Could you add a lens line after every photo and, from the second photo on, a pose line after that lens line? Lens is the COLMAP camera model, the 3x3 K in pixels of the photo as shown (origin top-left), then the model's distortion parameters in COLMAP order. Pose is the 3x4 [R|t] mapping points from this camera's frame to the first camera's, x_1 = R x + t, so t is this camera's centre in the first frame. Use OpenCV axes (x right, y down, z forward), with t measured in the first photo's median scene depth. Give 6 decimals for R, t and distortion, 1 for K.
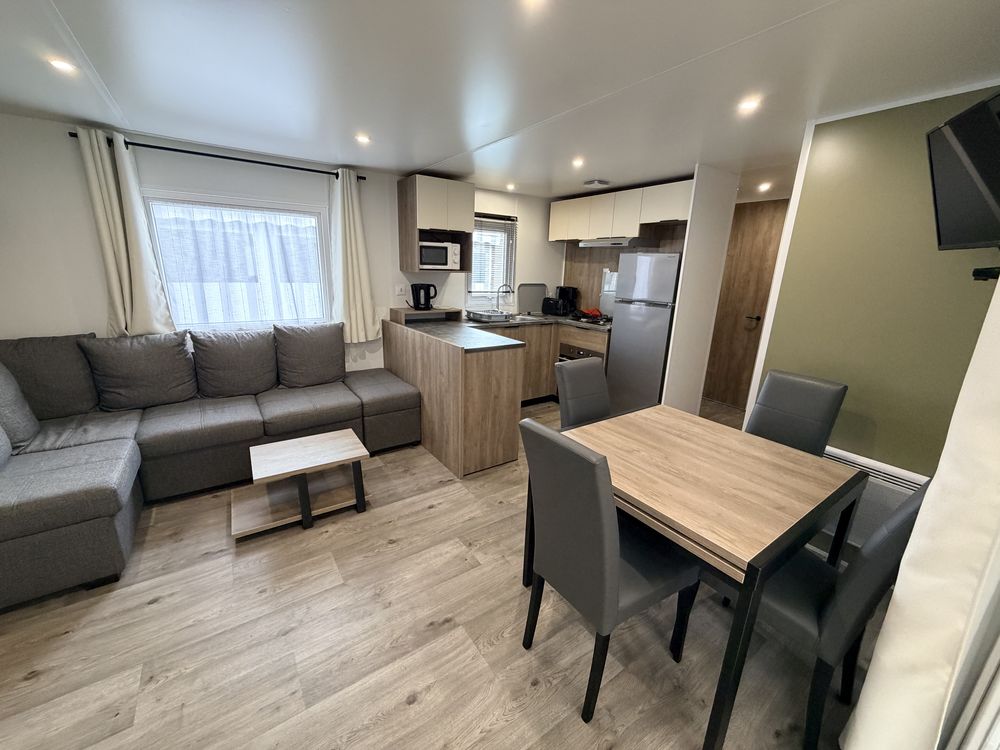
lens RADIAL K [[397.7, 0, 496.7], [0, 397.7, 375.1], [0, 0, 1]] dist [-0.000257, 0.000108]
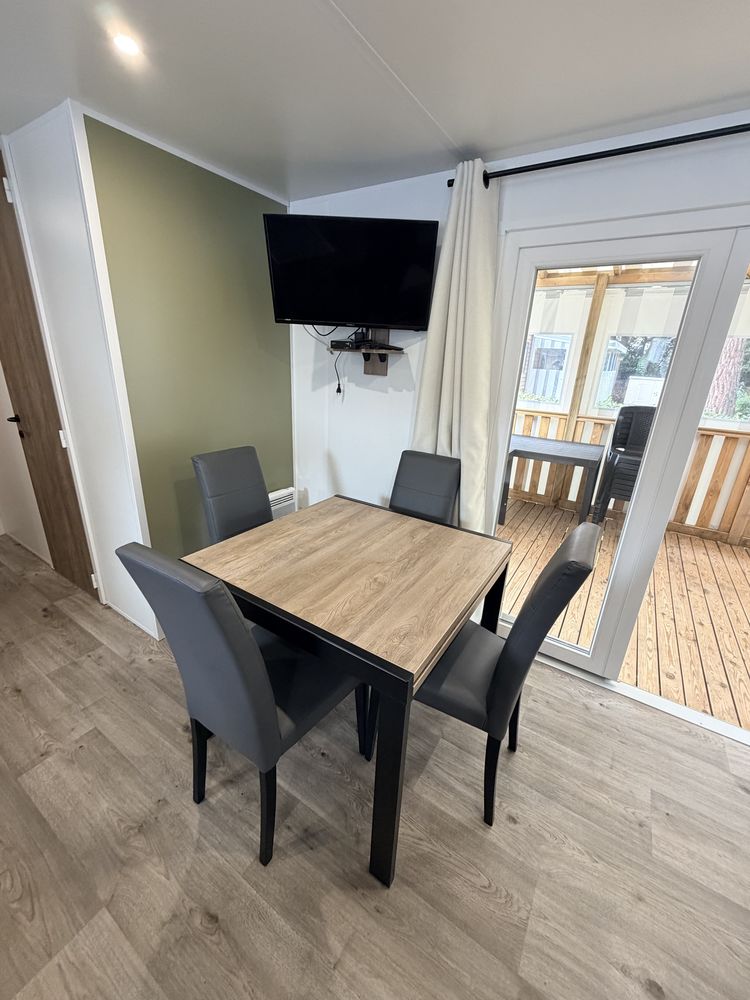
lens RADIAL K [[397.7, 0, 374.9], [0, 397.7, 496.0], [0, 0, 1]] dist [-0.000257, 0.000108]
pose [[-0.383360, -0.354755, 0.852751, -0.171410], [0.192143, 0.872457, 0.449332, -0.200652], [-0.903392, 0.336106, -0.266301, 0.732137]]
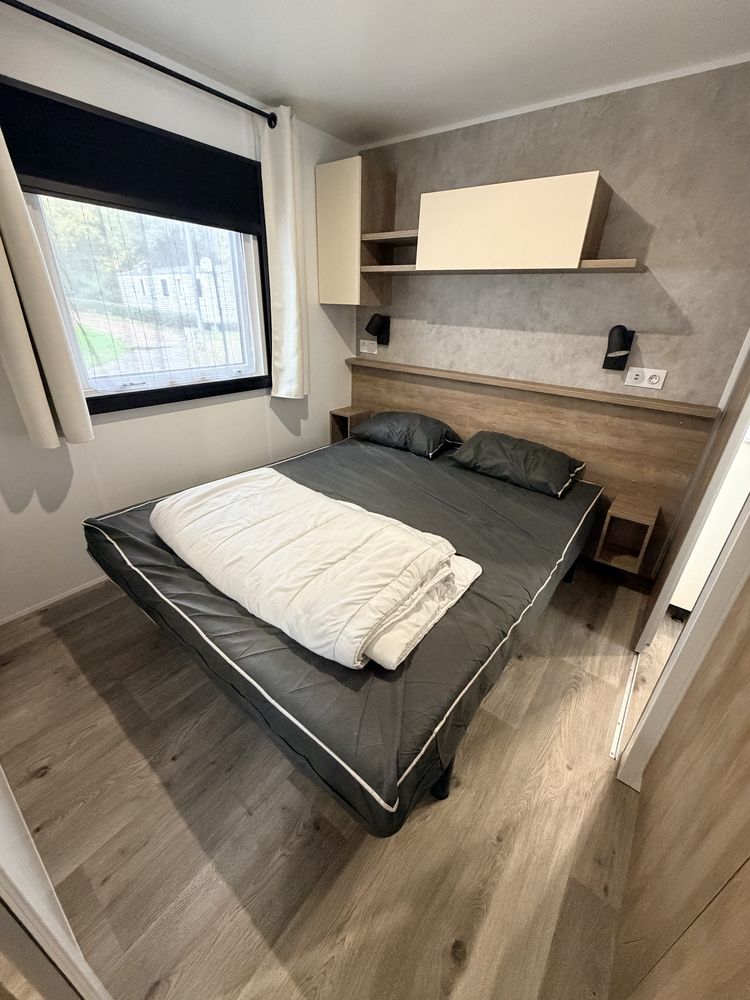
lens RADIAL K [[397.7, 0, 373.1], [0, 397.7, 501.2], [0, 0, 1]] dist [-0.000257, 0.000108]
pose [[-0.954009, 0.081469, -0.288496, -0.448944], [-0.132765, 0.748016, 0.650266, -0.130936], [0.268776, 0.658661, -0.702798, 0.647856]]
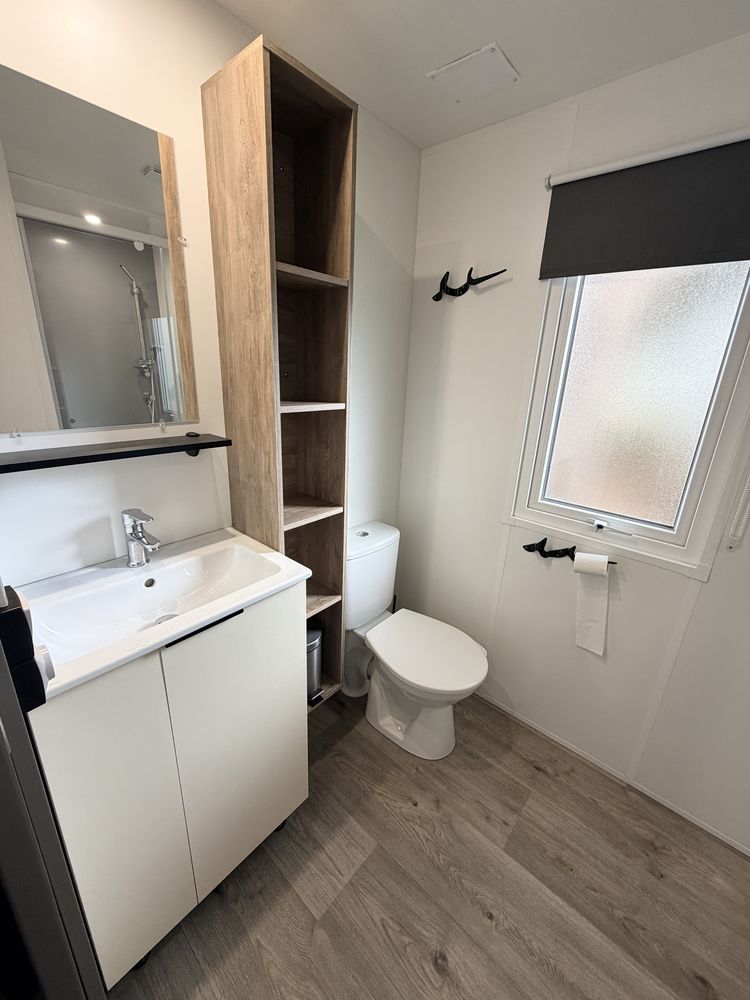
lens RADIAL K [[397.7, 0, 375.5], [0, 397.7, 498.4], [0, 0, 1]] dist [-0.000257, 0.000108]
pose [[0.247422, 0.285345, -0.925938, 0.039501], [-0.294897, 0.932490, 0.208564, -0.018464], [0.922940, 0.221453, 0.314866, 0.131330]]
